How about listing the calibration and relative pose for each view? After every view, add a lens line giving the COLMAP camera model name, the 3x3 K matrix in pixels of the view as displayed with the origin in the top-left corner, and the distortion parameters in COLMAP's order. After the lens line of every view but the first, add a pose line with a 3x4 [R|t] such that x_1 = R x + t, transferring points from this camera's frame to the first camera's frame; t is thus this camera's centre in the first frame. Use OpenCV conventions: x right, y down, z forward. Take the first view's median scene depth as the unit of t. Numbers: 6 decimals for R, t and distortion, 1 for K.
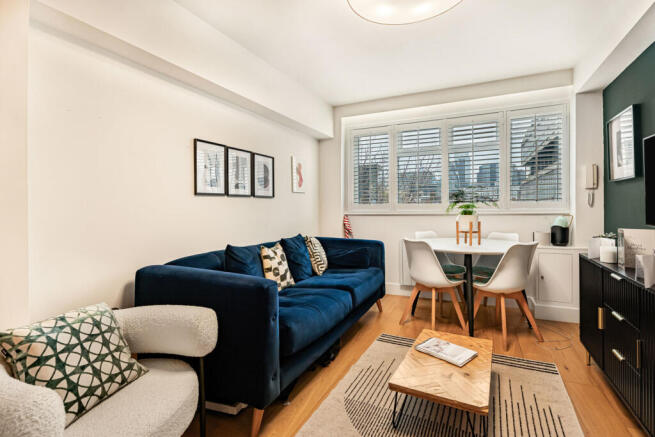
lens RADIAL K [[319.9, 0, 327.8], [0, 319.9, 207.5], [0, 0, 1]] dist [0.000840, -0.000244]
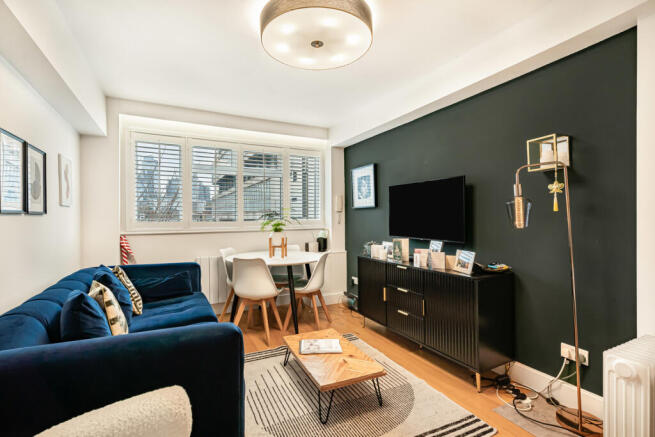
lens RADIAL K [[305.5, 0, 323.1], [0, 305.5, 217.9], [0, 0, 1]] dist [0.002017, -0.001165]
pose [[0.612161, 0.006962, 0.790702, -0.351633], [0.001091, 0.999953, -0.009649, -0.017352], [-0.790732, 0.006770, 0.612125, 0.179969]]
